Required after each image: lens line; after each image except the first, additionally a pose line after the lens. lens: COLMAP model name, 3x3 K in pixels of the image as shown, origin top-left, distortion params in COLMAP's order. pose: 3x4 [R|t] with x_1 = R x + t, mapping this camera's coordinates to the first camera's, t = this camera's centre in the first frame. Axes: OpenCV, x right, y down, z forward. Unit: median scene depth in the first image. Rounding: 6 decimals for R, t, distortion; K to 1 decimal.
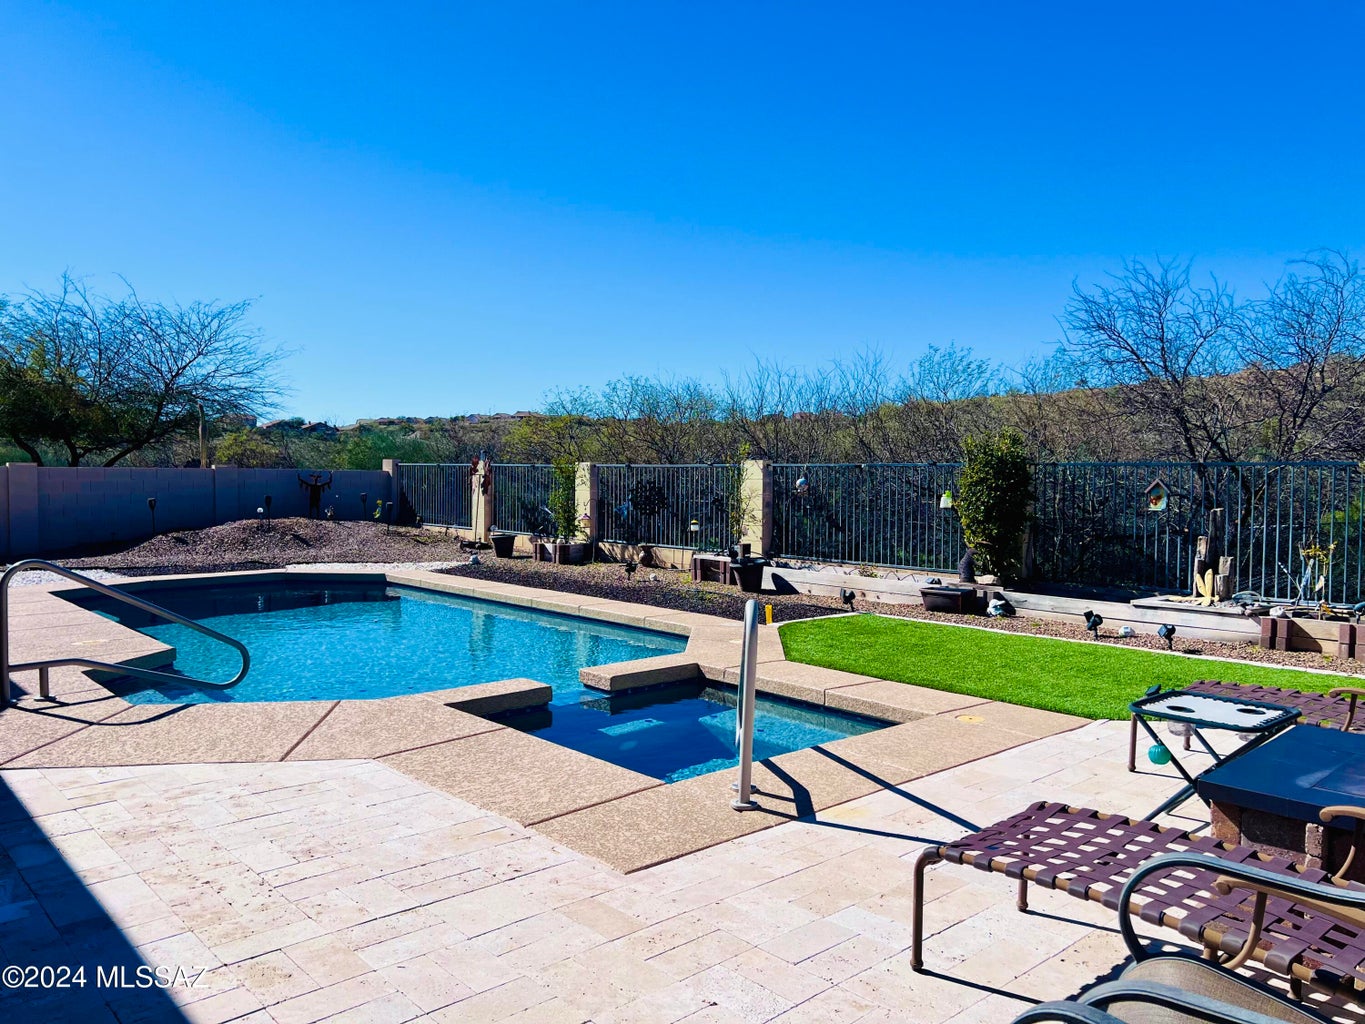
lens RADIAL K [[1021.4, 0, 681.3], [0, 1021.4, 511.1], [0, 0, 1]] dist [0.001167, 0.000196]
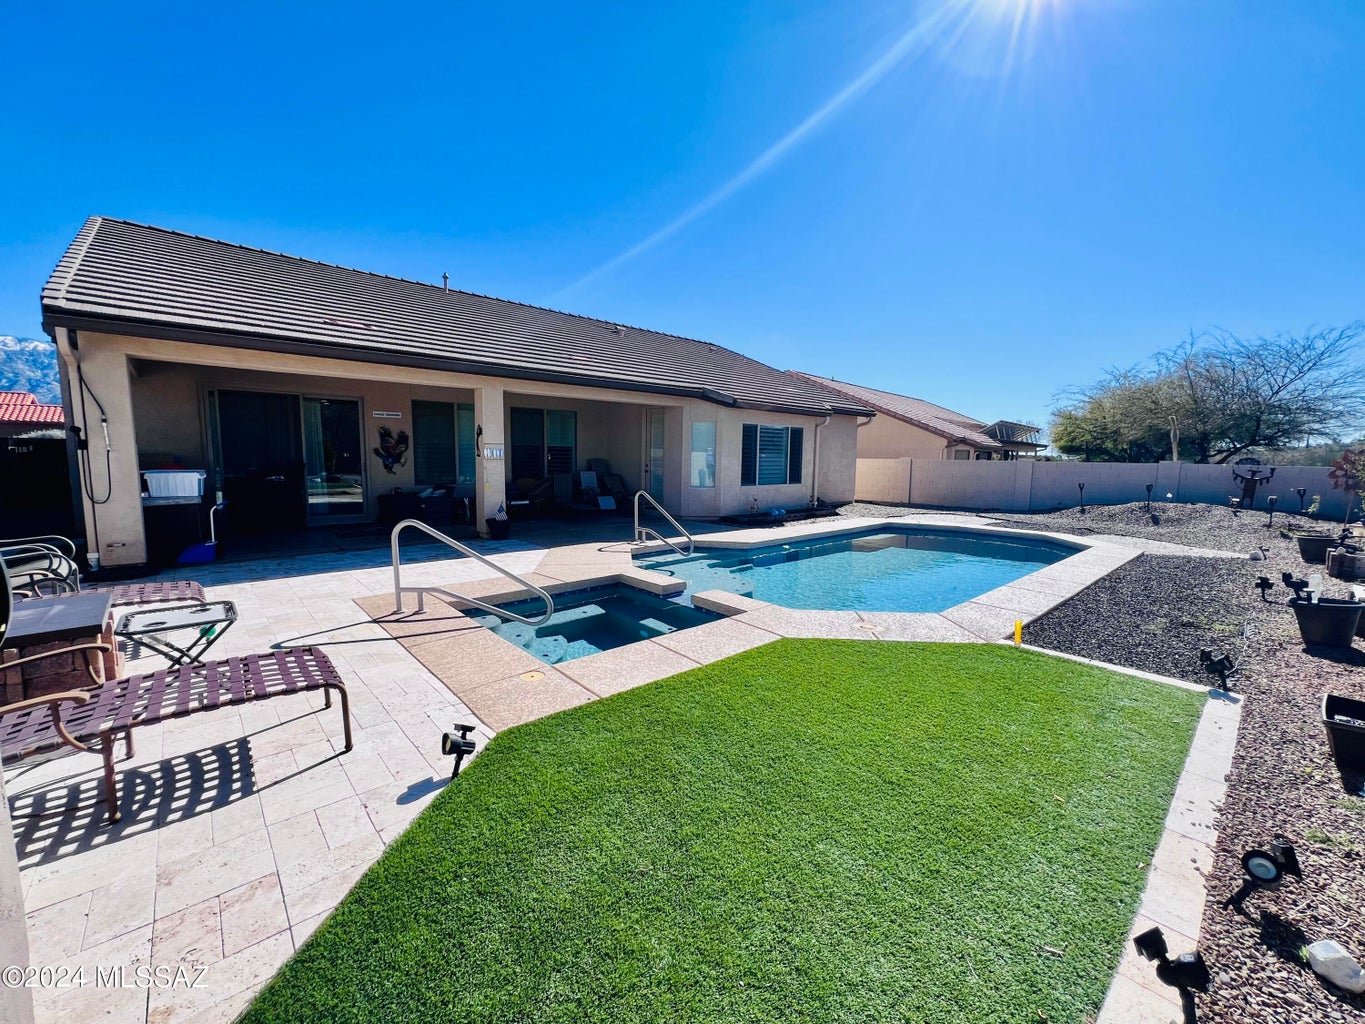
lens RADIAL K [[548.3, 0, 680.7], [0, 548.3, 513.7], [0, 0, 1]] dist [-0.001090, -0.000055]
pose [[-0.001624, 0.102811, -0.994700, 1.141551], [-0.054194, 0.993230, 0.102748, -0.066300], [0.998529, 0.054073, 0.003958, 1.508640]]
